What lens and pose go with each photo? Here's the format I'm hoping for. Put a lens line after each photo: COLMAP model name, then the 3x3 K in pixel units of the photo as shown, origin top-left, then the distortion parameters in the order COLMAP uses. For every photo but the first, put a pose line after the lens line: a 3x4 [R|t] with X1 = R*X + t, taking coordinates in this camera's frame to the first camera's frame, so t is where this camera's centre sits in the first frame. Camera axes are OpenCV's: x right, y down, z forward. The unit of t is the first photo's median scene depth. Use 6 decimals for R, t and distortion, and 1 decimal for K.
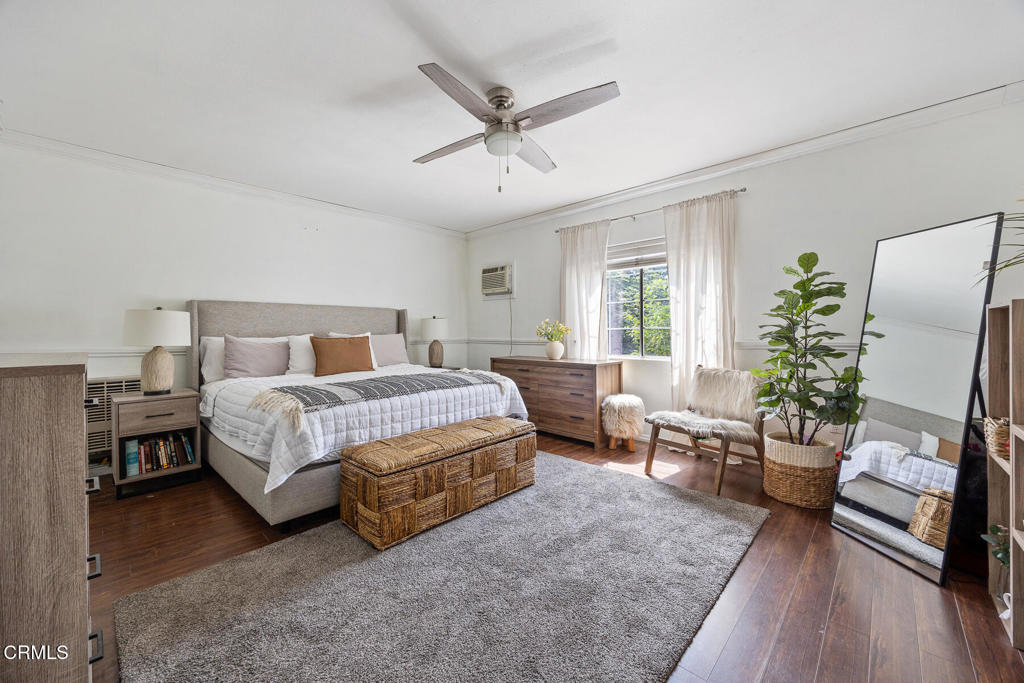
lens RADIAL K [[398.6, 0, 517.5], [0, 398.6, 336.0], [0, 0, 1]] dist [-0.000020, 0.000107]
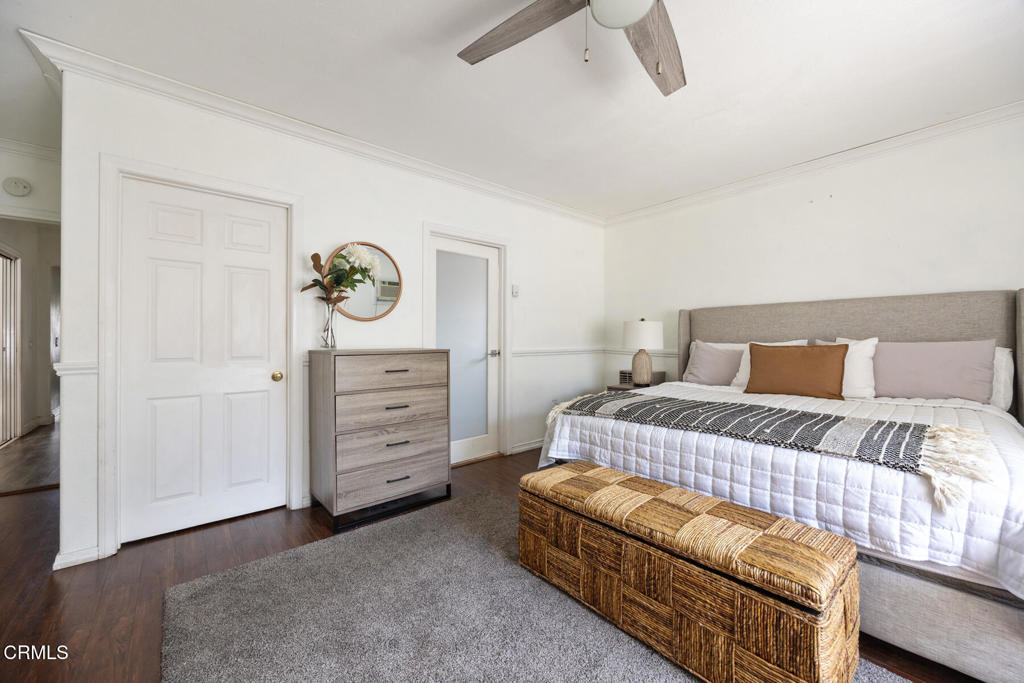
lens RADIAL K [[398.6, 0, 517.8], [0, 398.6, 342.5], [0, 0, 1]] dist [-0.000020, 0.000107]
pose [[-0.120031, 0.015201, -0.992654, 0.494859], [-0.003337, 0.999871, 0.015715, -0.017148], [0.992765, 0.005199, -0.119965, 0.878199]]
